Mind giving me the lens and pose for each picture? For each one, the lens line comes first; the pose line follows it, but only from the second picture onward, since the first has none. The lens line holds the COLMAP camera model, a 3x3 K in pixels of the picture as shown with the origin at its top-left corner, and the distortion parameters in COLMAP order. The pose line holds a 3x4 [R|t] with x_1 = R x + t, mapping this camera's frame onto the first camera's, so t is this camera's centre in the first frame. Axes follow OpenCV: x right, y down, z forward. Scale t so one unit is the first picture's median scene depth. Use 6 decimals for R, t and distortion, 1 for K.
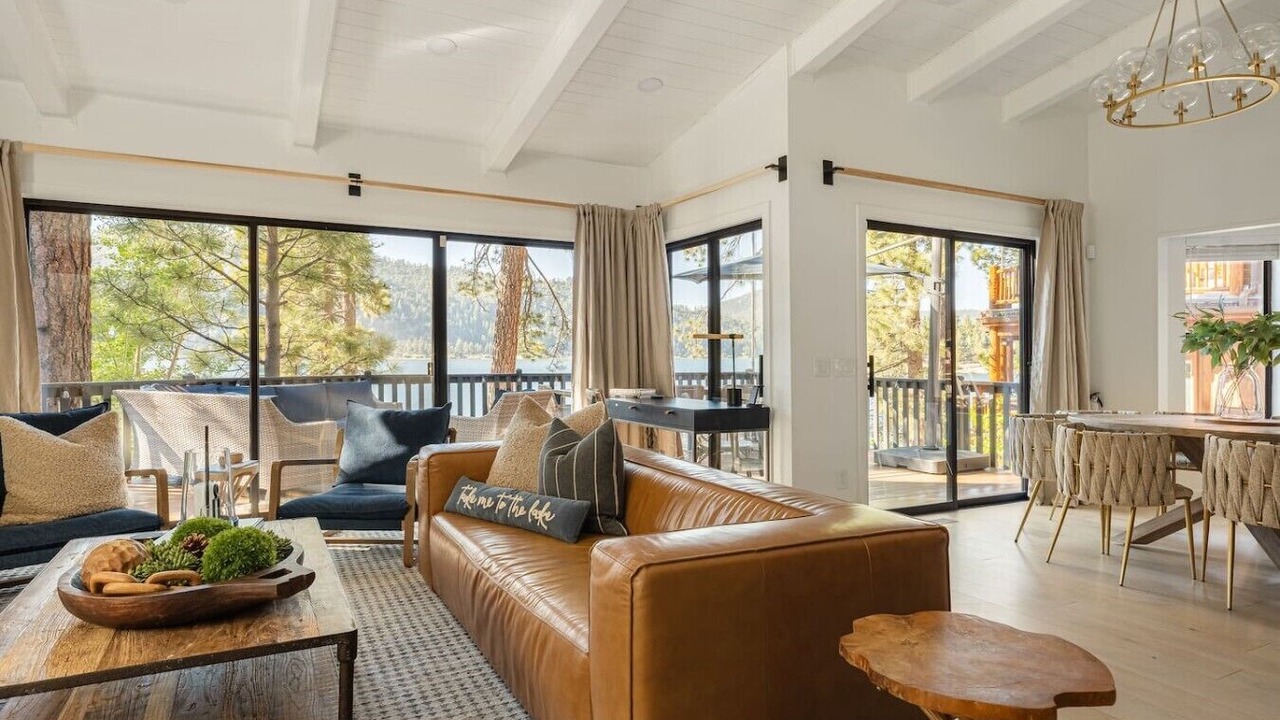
lens RADIAL K [[804.8, 0, 740.8], [0, 804.8, 376.4], [0, 0, 1]] dist [0.002641, -0.000592]
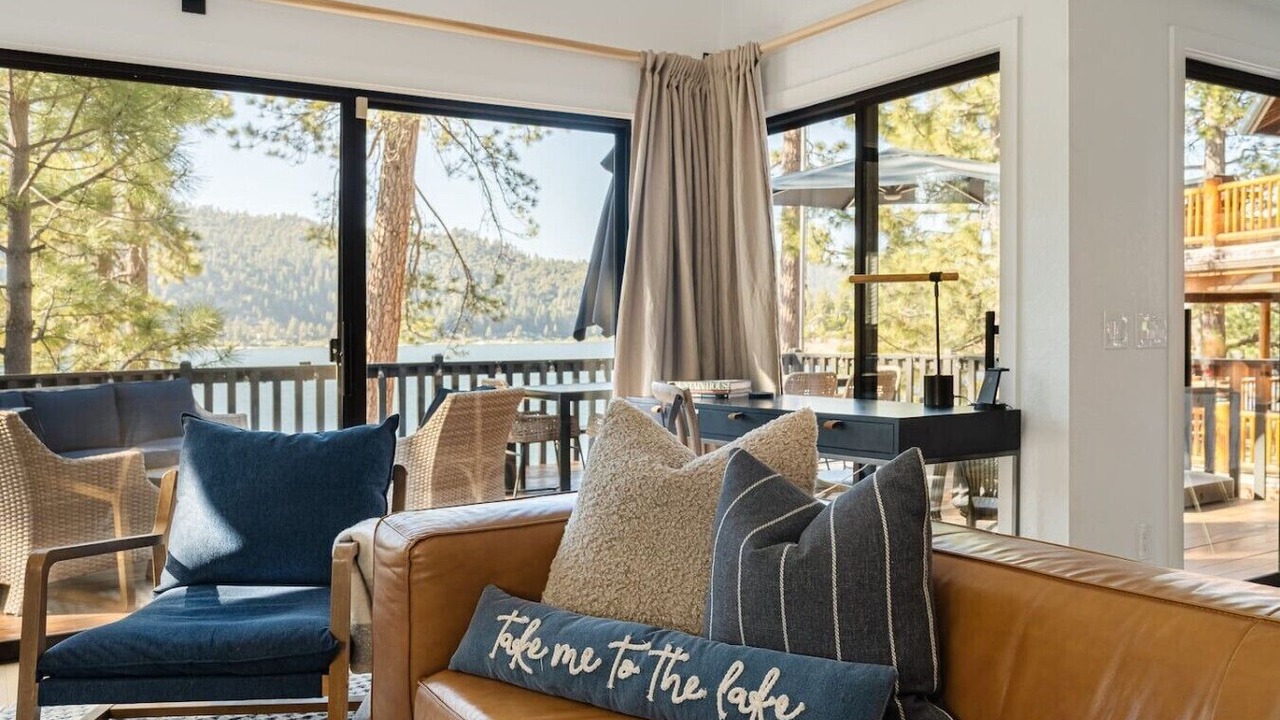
lens RADIAL K [[921.4, 0, 640.9], [0, 921.4, 339.6], [0, 0, 1]] dist [-0.004126, -0.002670]
pose [[0.996886, -0.016579, 0.077099, -0.230581], [0.019094, 0.999306, -0.031999, 0.006515], [-0.076515, 0.033371, 0.996510, 0.380076]]
